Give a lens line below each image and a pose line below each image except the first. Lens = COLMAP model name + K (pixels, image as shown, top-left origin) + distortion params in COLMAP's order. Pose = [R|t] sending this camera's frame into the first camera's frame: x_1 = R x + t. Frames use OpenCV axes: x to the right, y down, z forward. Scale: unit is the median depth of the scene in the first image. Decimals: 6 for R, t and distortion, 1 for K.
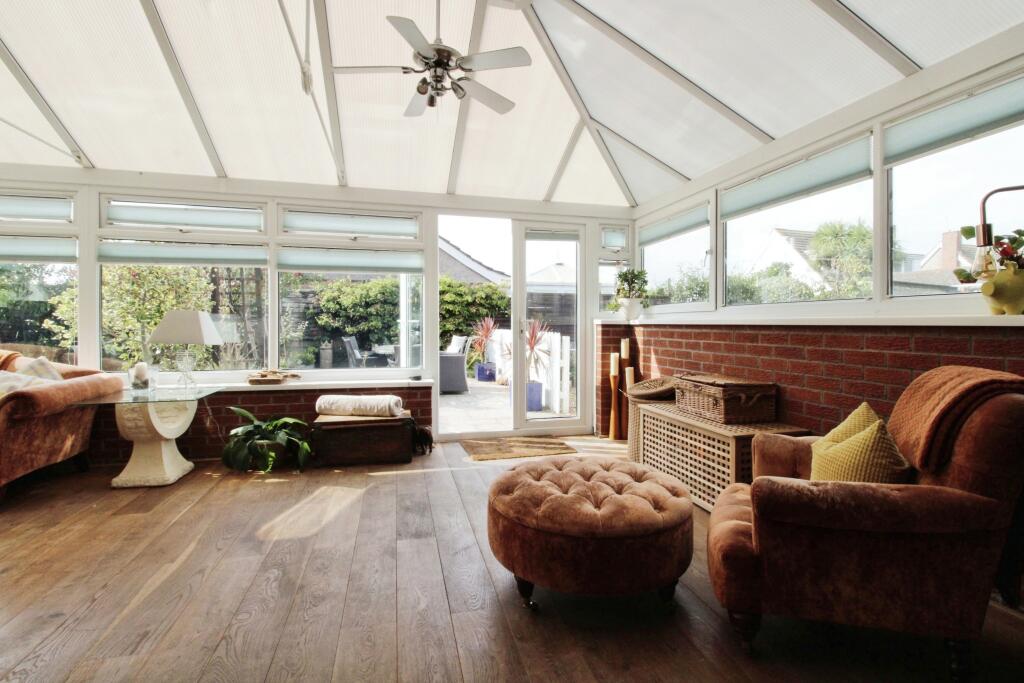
lens RADIAL K [[483.1, 0, 517.5], [0, 483.1, 337.6], [0, 0, 1]] dist [-0.017656, -0.001353]
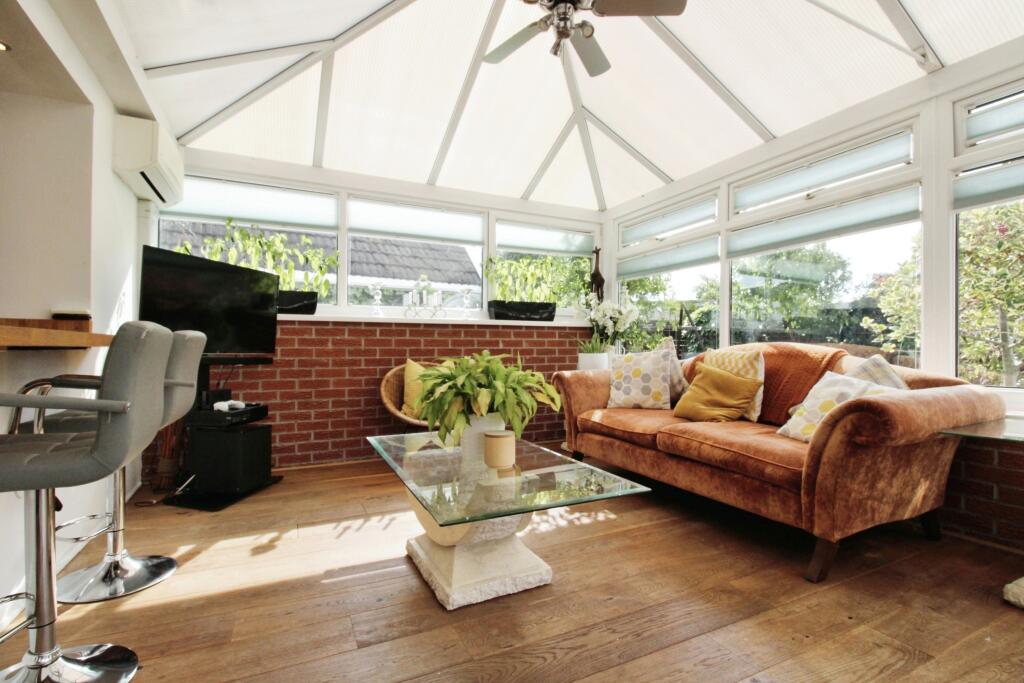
lens RADIAL K [[483.1, 0, 517.4], [0, 483.1, 347.9], [0, 0, 1]] dist [-0.017656, -0.001353]
pose [[0.204223, -0.011104, -0.978861, -0.450532], [-0.020252, 0.999674, -0.015565, 0.055100], [0.978715, 0.023003, 0.203931, 0.360390]]
